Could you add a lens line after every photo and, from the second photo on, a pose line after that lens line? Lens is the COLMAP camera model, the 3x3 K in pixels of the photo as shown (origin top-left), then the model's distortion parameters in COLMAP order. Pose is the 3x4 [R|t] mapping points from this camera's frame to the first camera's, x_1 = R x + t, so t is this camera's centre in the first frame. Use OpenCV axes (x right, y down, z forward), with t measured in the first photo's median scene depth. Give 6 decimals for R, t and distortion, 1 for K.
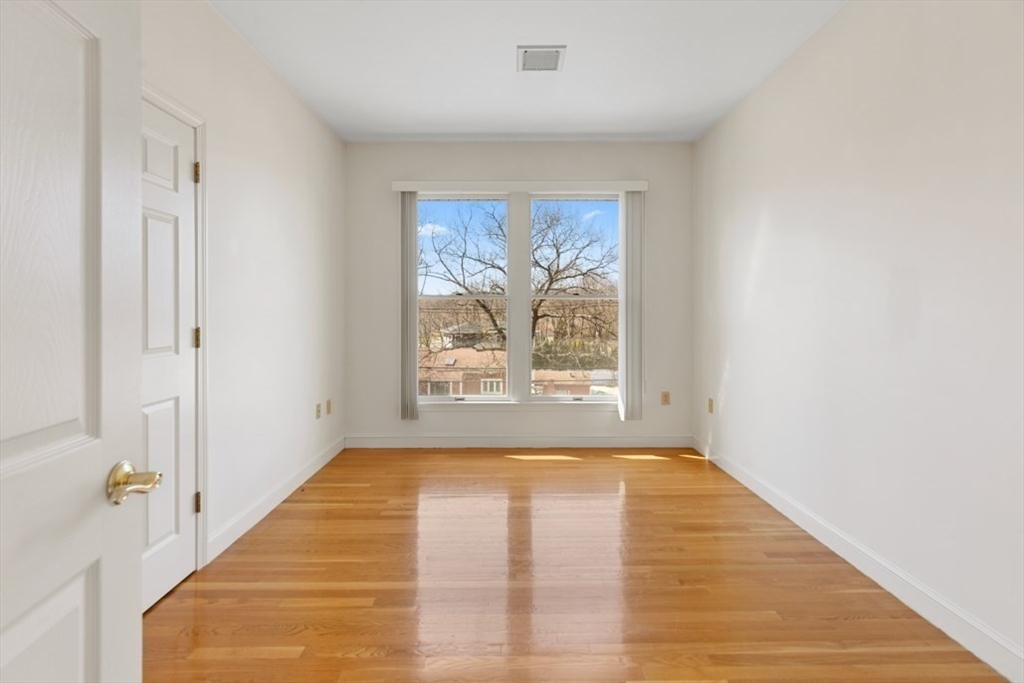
lens RADIAL K [[469.4, 0, 511.2], [0, 469.4, 331.0], [0, 0, 1]] dist [0.013024, -0.003417]
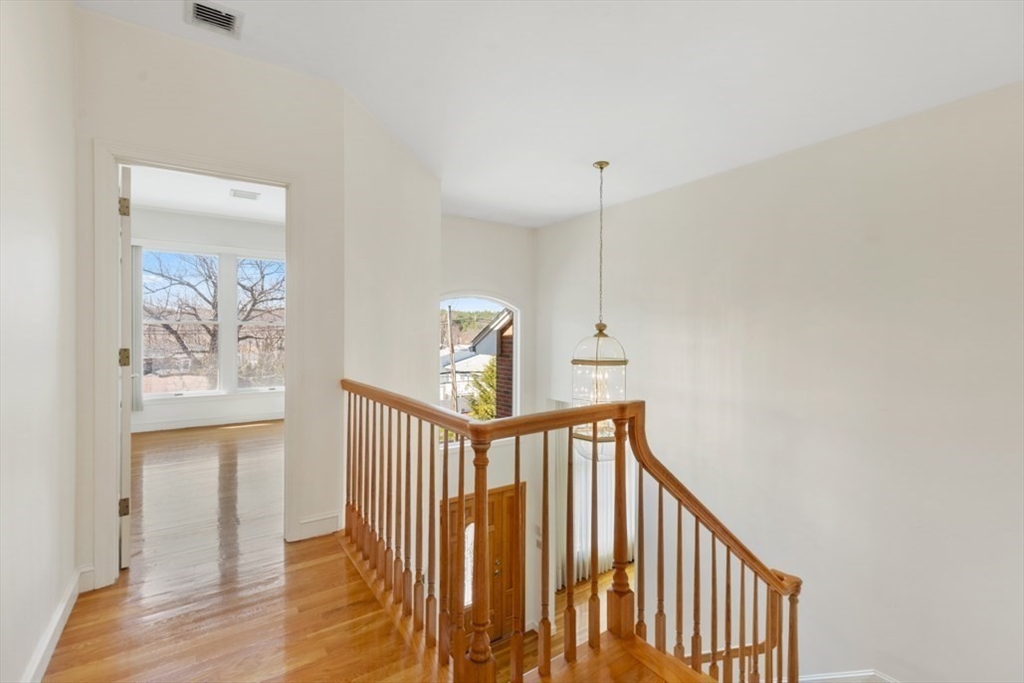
lens RADIAL K [[469.4, 0, 512.9], [0, 469.4, 338.0], [0, 0, 1]] dist [0.013024, -0.003417]
pose [[0.833520, -0.000142, 0.552490, -0.008462], [0.018090, 0.999471, -0.027035, 0.004616], [-0.552194, 0.032529, 0.833081, -0.110336]]
